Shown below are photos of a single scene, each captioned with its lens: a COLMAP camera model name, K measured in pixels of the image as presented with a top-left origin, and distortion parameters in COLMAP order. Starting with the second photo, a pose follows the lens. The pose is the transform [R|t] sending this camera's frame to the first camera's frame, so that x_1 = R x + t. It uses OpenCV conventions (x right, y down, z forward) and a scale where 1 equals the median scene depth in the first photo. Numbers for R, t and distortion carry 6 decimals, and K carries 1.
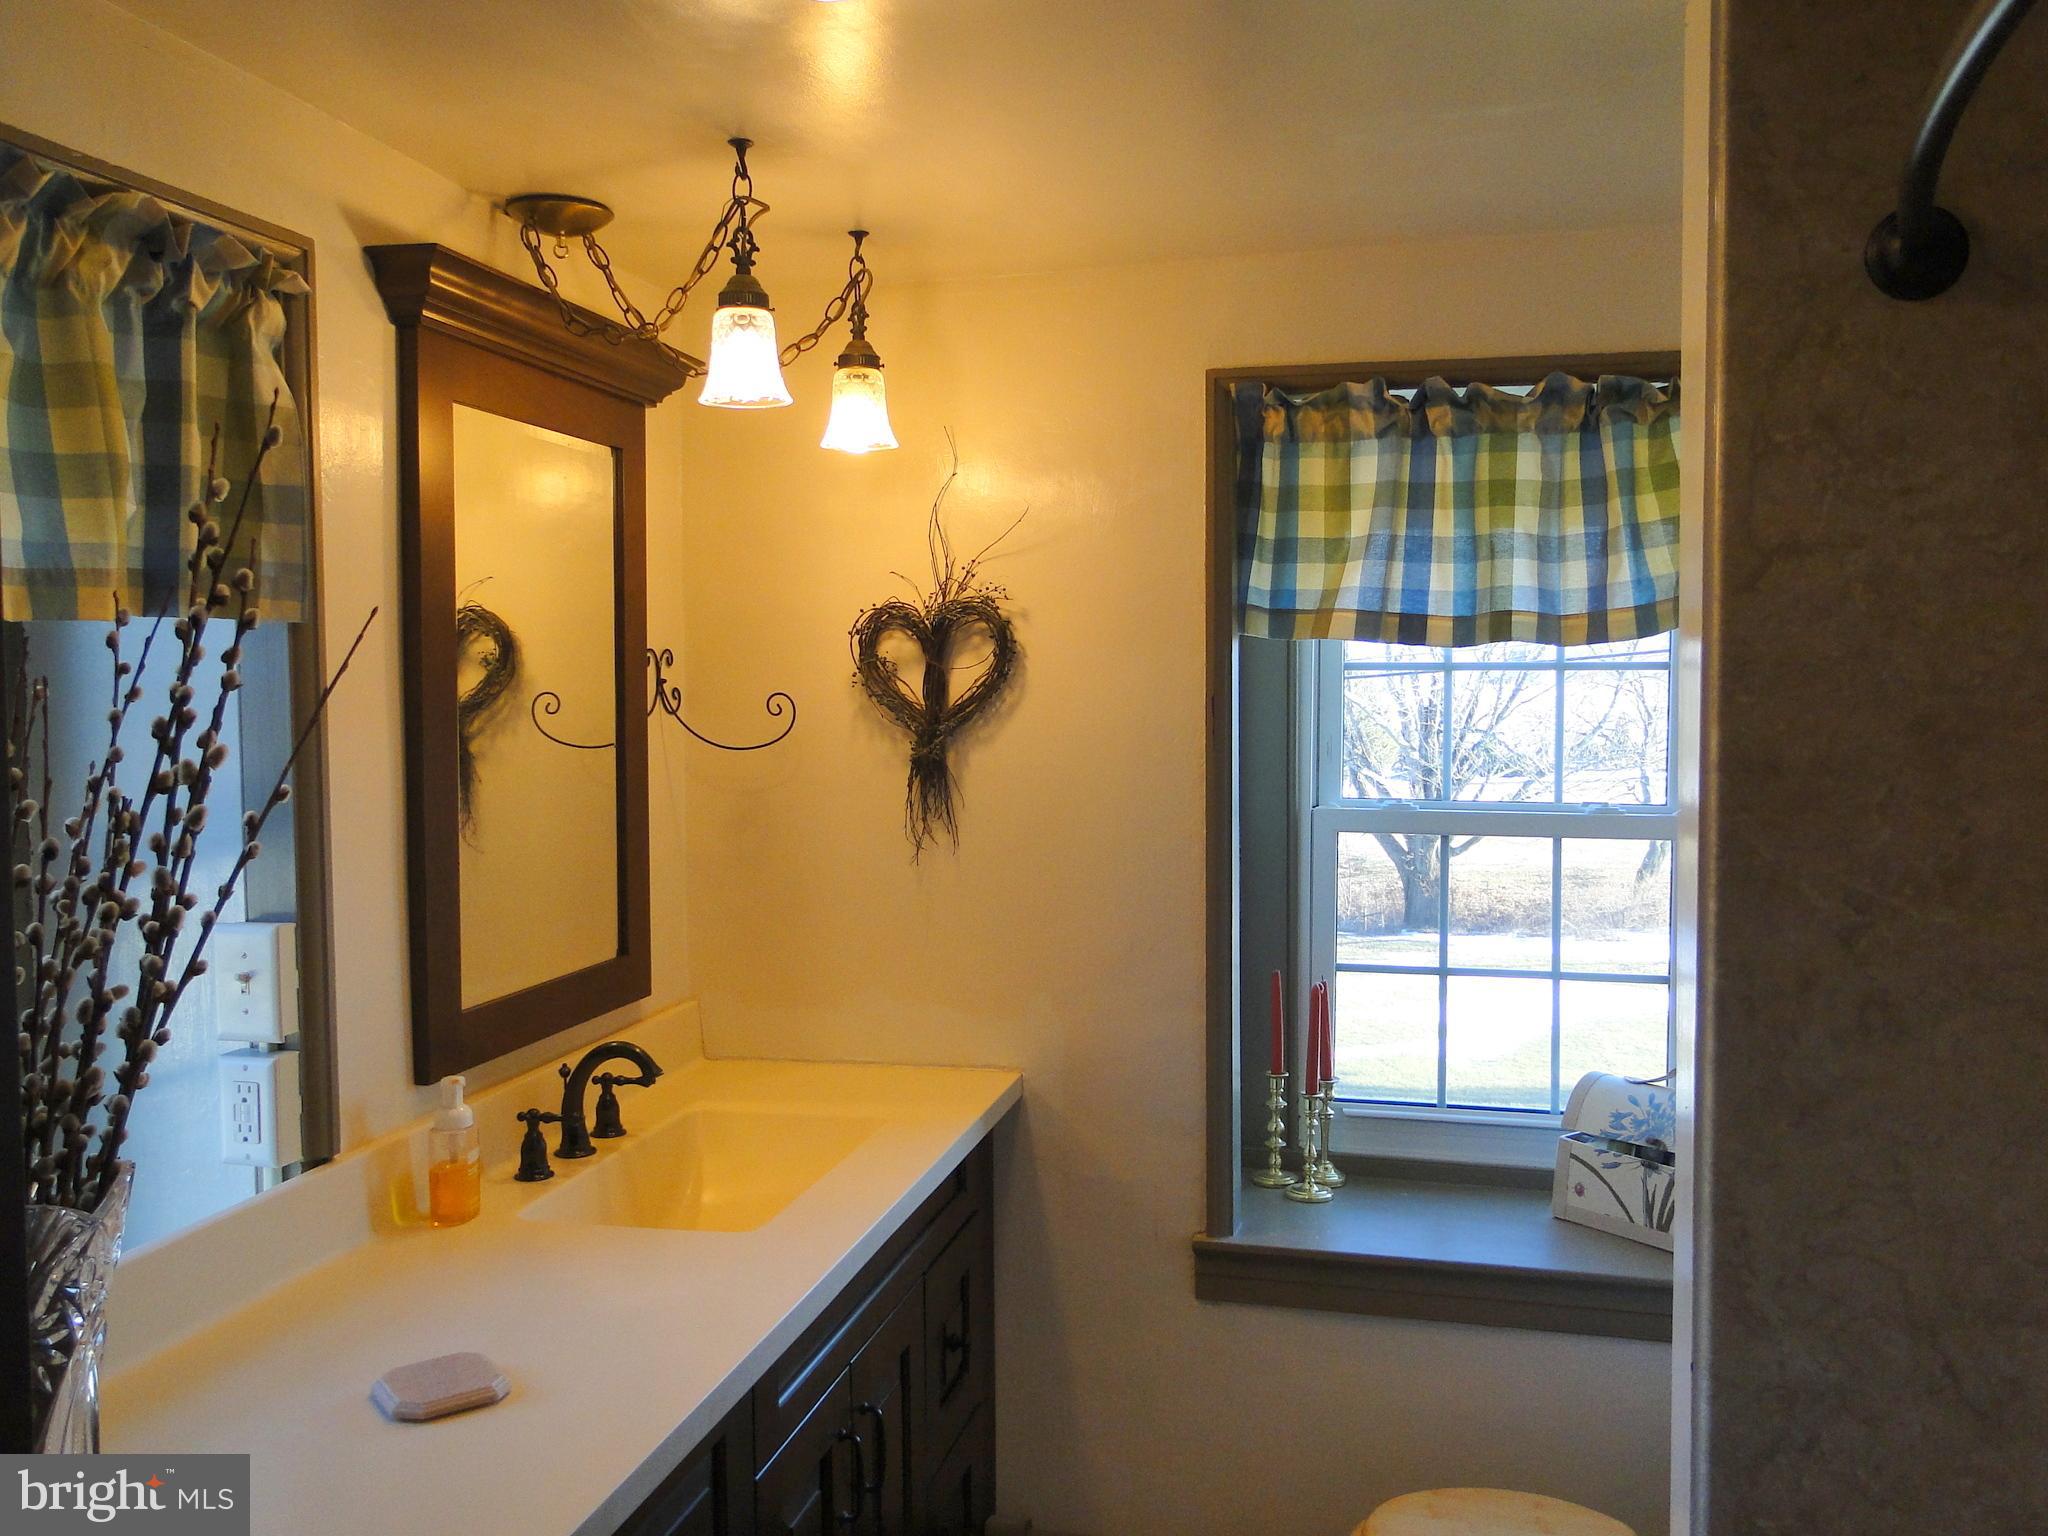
lens RADIAL K [[1692.5, 0, 1034.1], [0, 1692.5, 758.3], [0, 0, 1]] dist [0.003574, -0.025910]
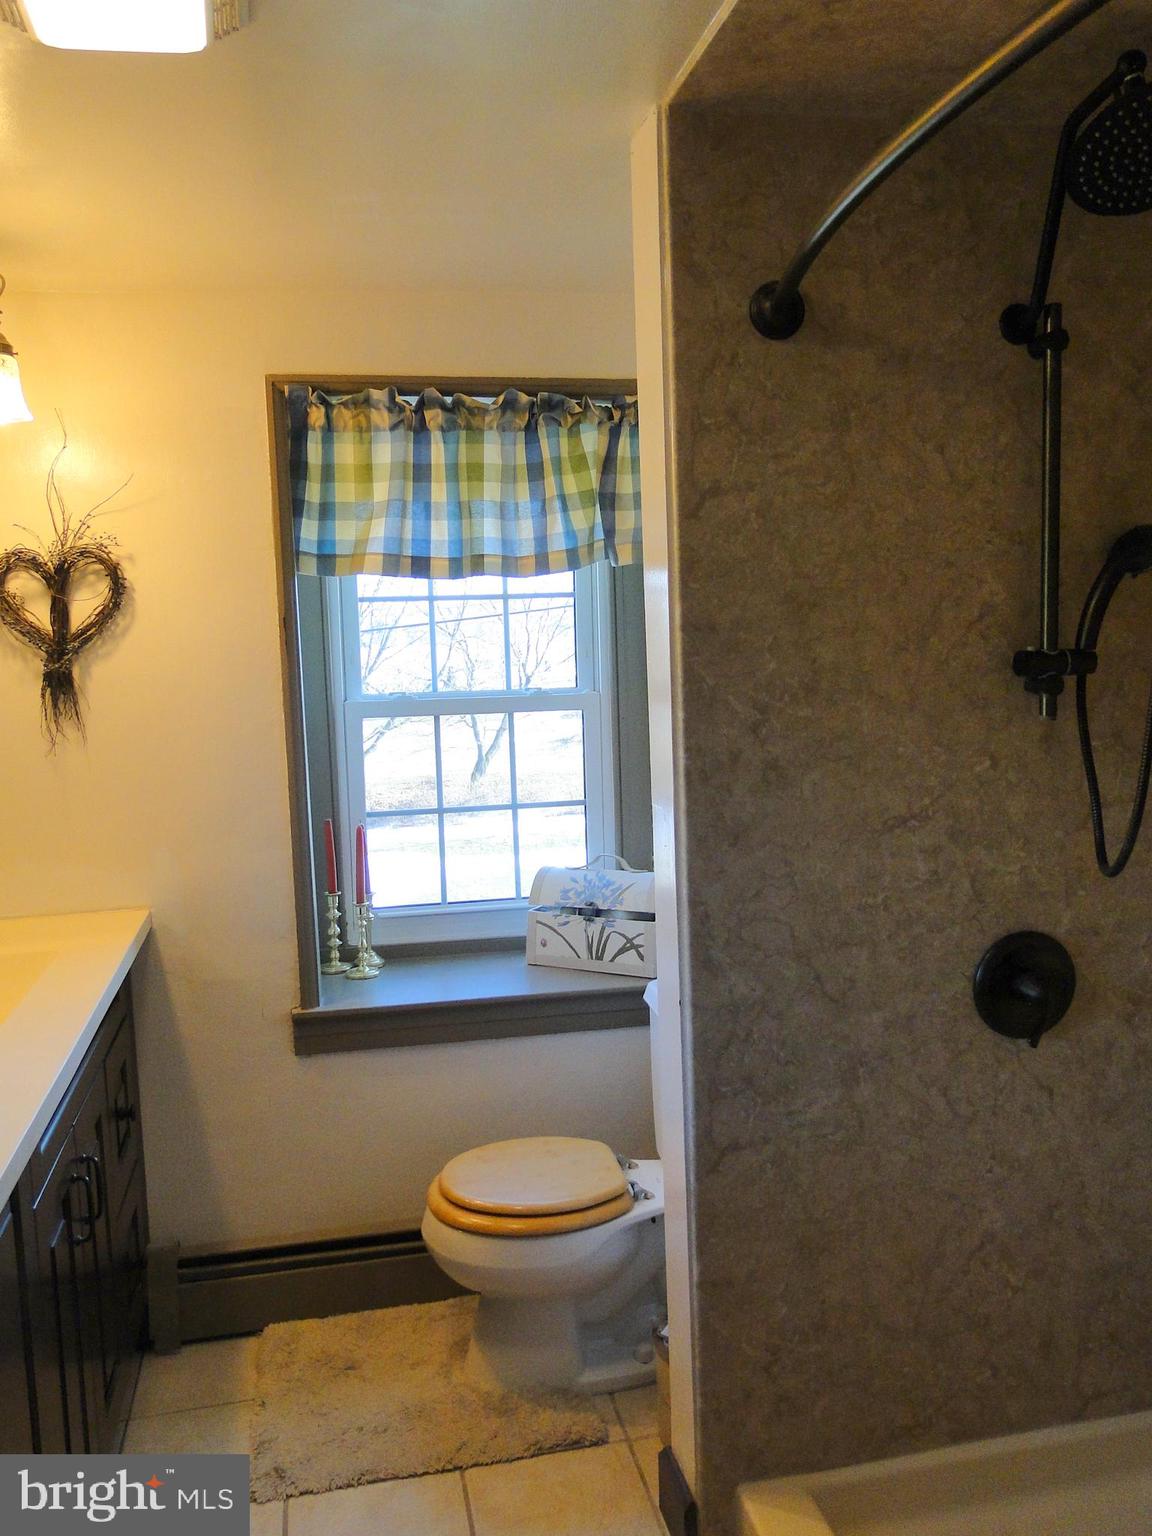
lens RADIAL K [[1269.4, 0, 578.1], [0, 1269.4, 759.4], [0, 0, 1]] dist [0.003574, -0.025910]
pose [[0.906062, -0.068015, 0.417642, -0.115574], [0.050503, 0.997324, 0.052853, 0.035988], [-0.420120, -0.026796, 0.907073, -0.032582]]
